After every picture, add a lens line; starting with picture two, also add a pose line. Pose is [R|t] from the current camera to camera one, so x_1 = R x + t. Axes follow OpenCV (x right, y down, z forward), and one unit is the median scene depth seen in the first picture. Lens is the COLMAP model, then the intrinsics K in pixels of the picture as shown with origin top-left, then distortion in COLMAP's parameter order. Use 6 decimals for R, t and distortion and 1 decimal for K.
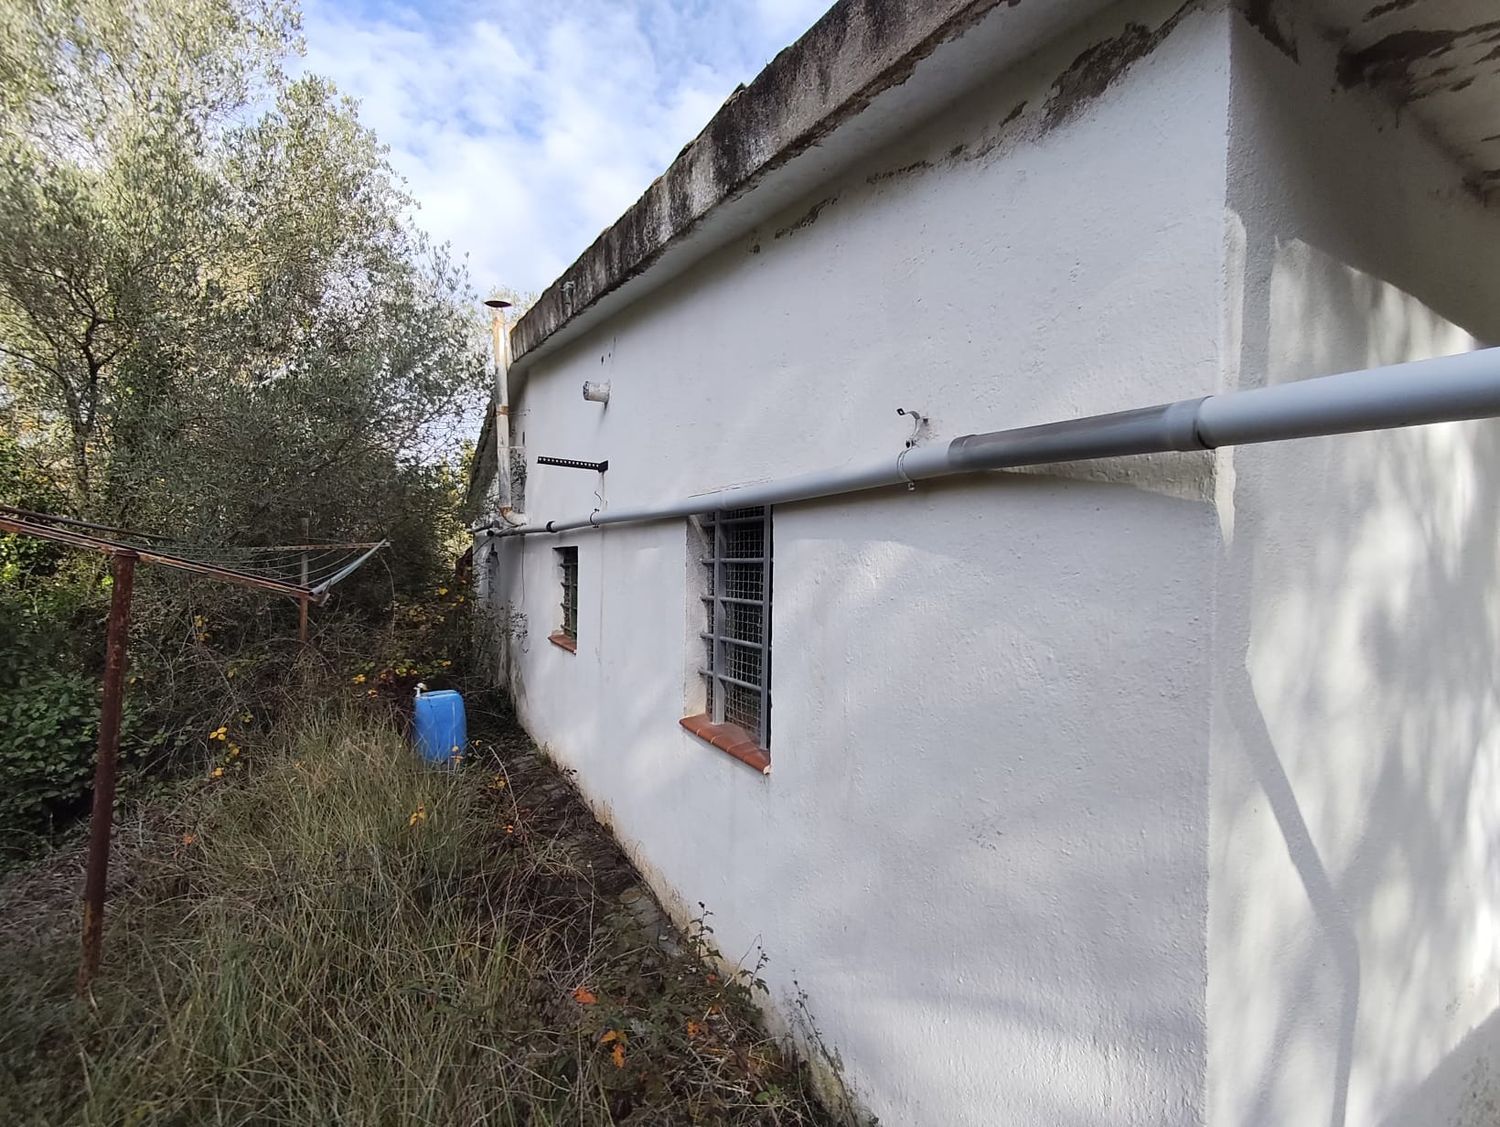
lens RADIAL K [[731.6, 0, 752.1], [0, 731.6, 569.8], [0, 0, 1]] dist [0.001228, -0.000021]
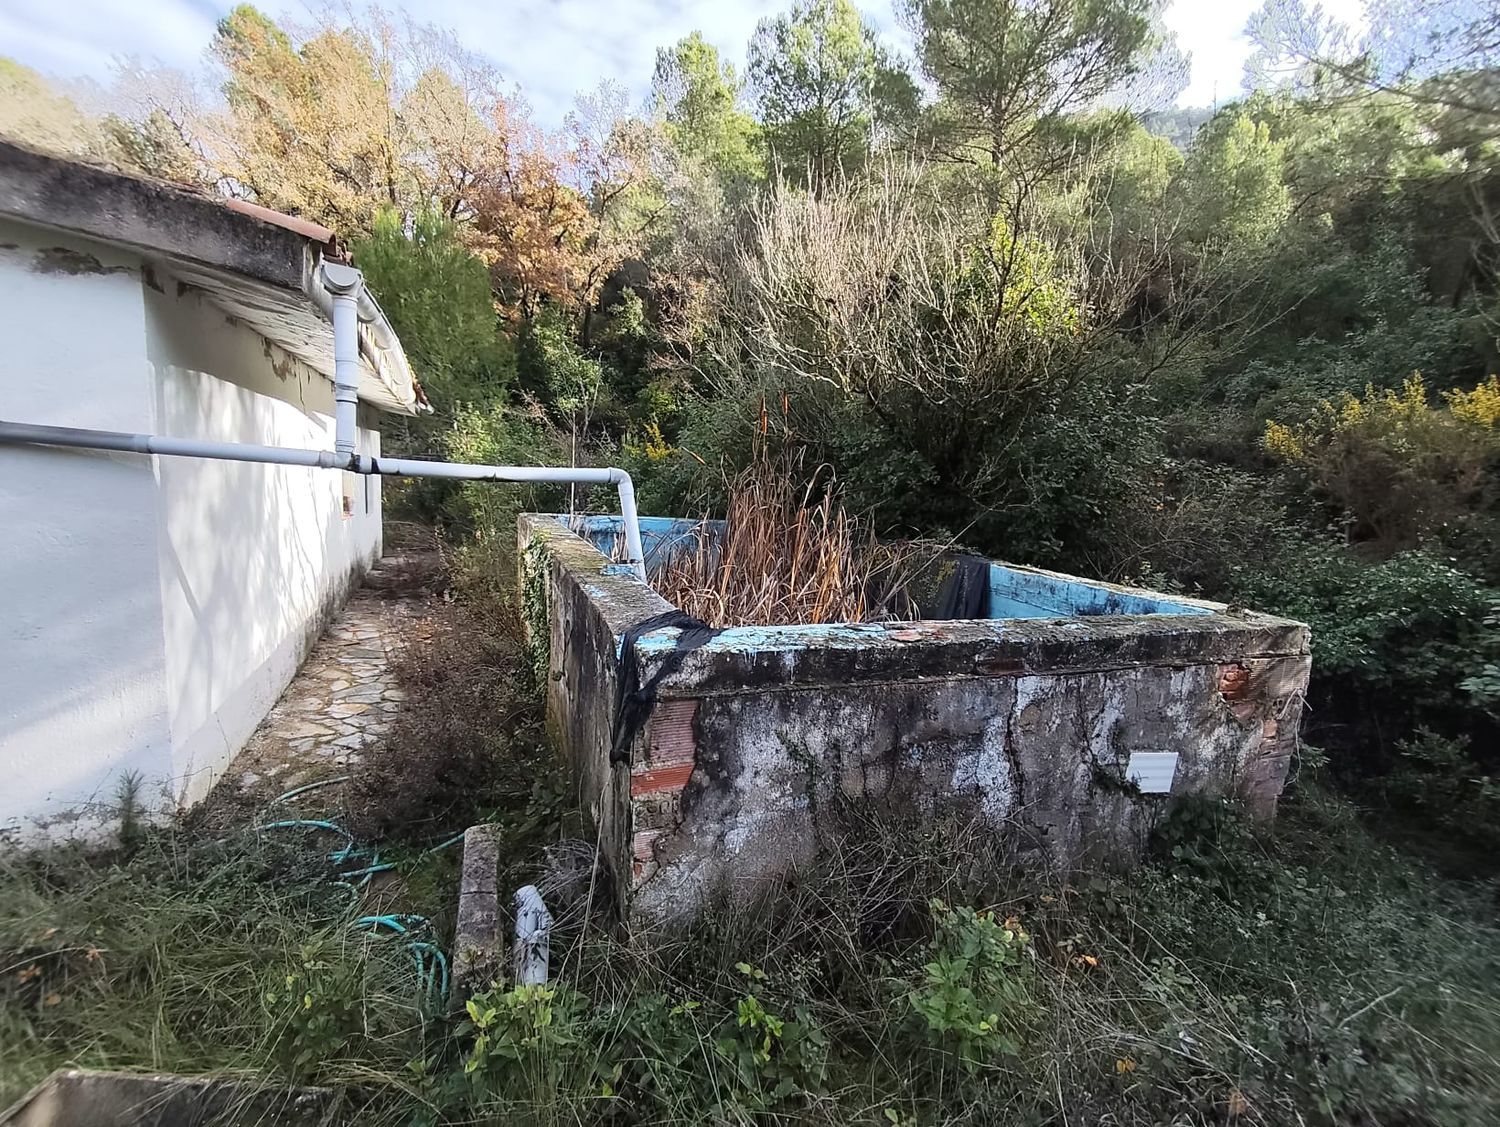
lens RADIAL K [[632.8, 0, 656.7], [0, 632.8, 561.2], [0, 0, 1]] dist [-0.000748, 0.004918]
pose [[0.230812, -0.137611, 0.963218, -1.057149], [-0.030425, 0.988443, 0.148505, -0.144450], [-0.972523, -0.063582, 0.223958, -1.152681]]
